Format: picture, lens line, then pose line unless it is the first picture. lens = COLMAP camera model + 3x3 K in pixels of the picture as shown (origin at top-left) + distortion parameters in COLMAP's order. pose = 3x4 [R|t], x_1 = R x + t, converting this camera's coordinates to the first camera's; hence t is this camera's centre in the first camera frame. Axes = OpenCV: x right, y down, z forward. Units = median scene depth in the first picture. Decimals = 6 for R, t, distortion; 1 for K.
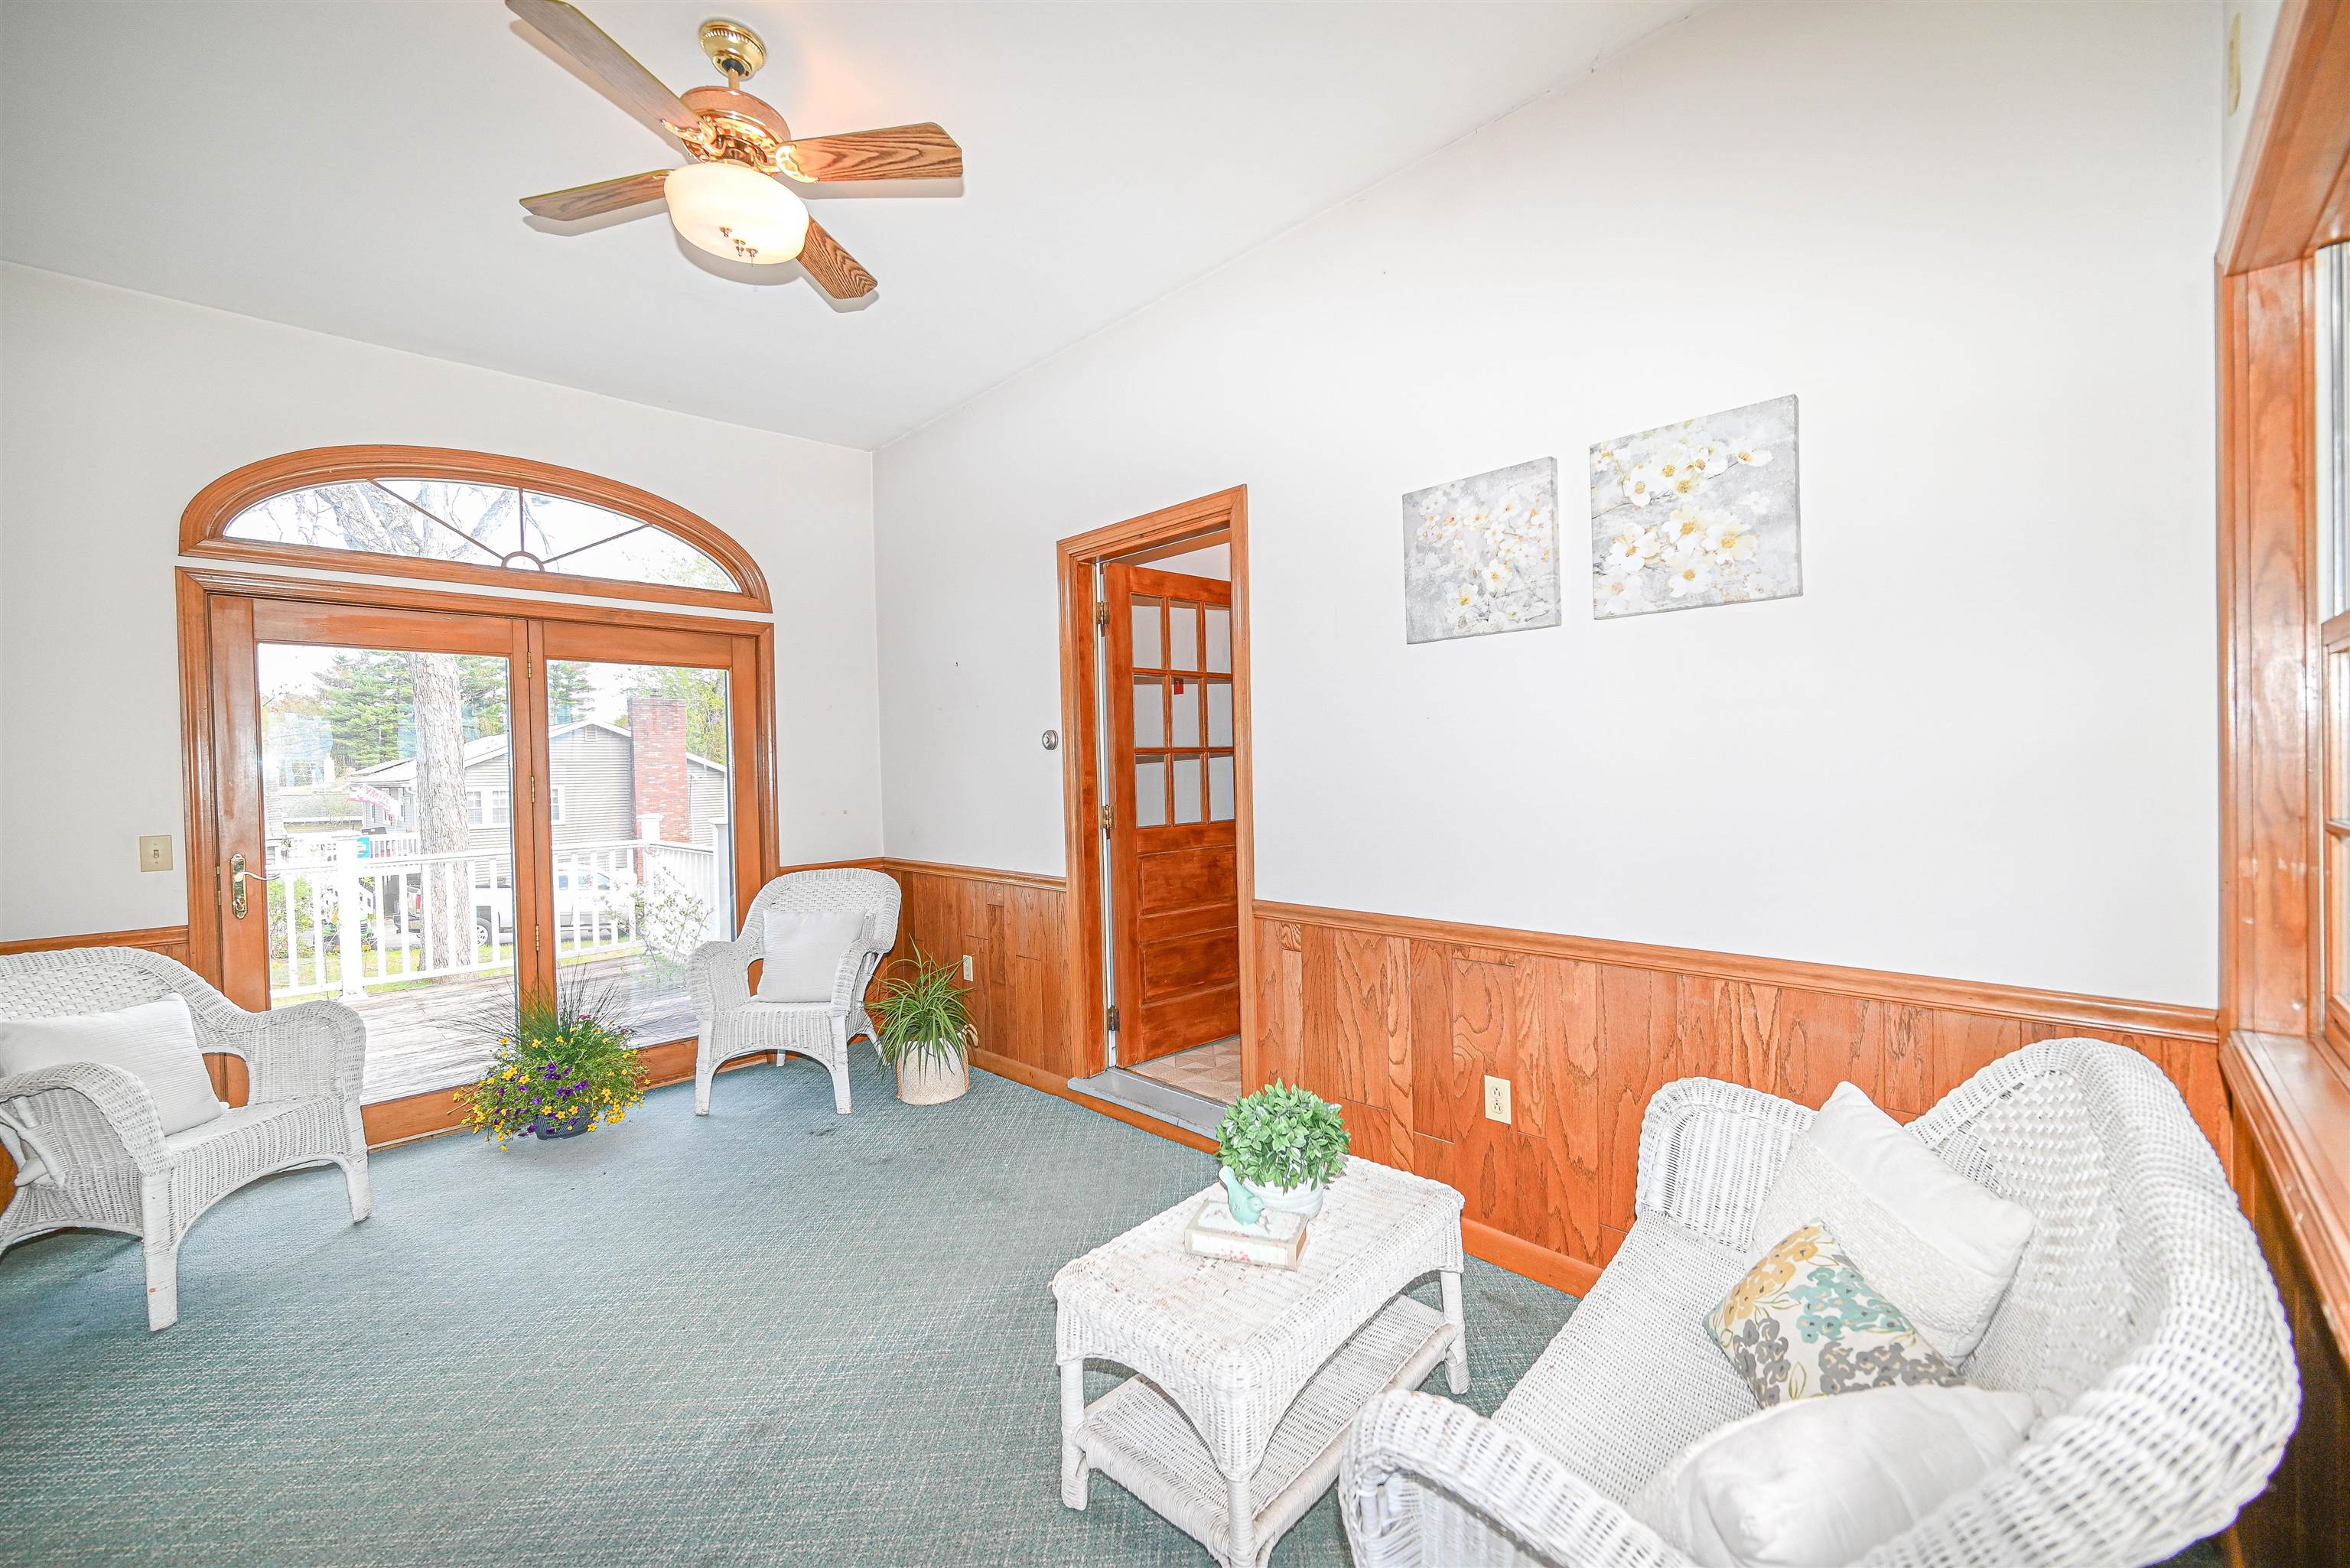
lens RADIAL K [[924.7, 0, 1112.6], [0, 924.7, 783.8], [0, 0, 1]] dist [-0.008605, 0.000123]
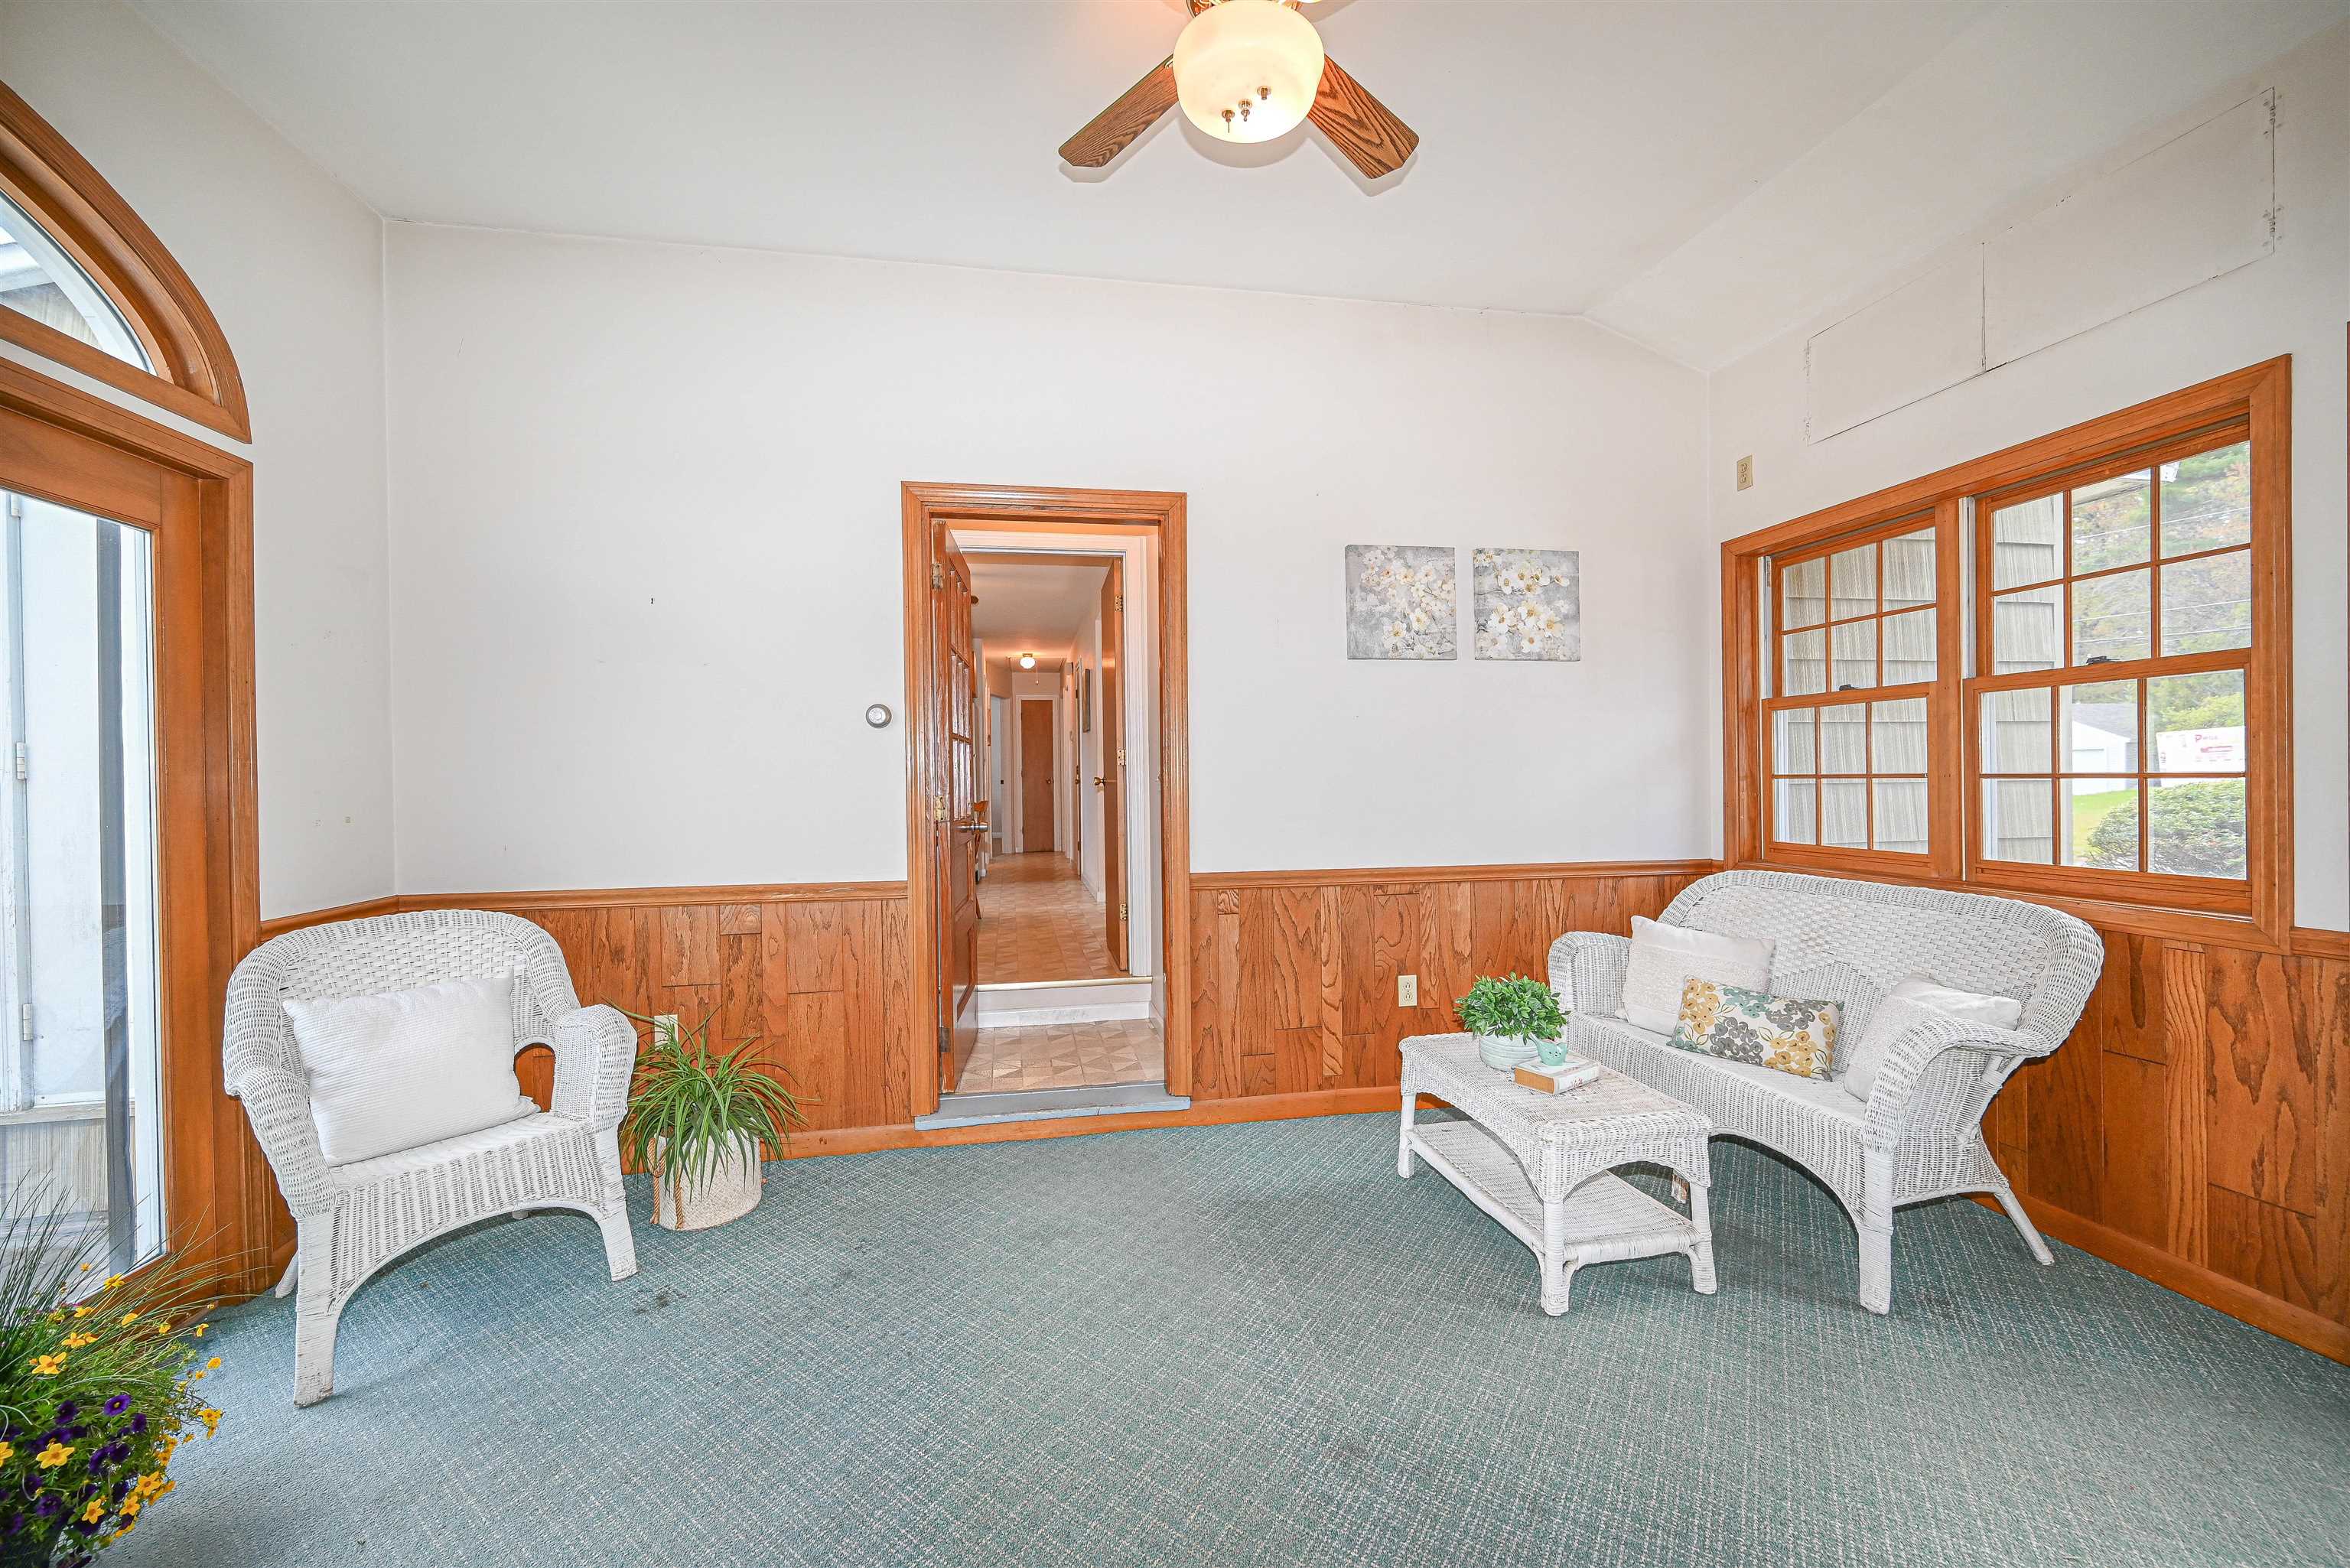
lens RADIAL K [[955.4, 0, 1175.0], [0, 955.4, 784.0], [0, 0, 1]] dist [-0.008189, -0.000060]
pose [[0.550983, 0.011004, 0.834444, -0.971577], [0.012353, 0.999696, -0.021340, 0.053478], [-0.834425, 0.022066, 0.550680, 0.478447]]
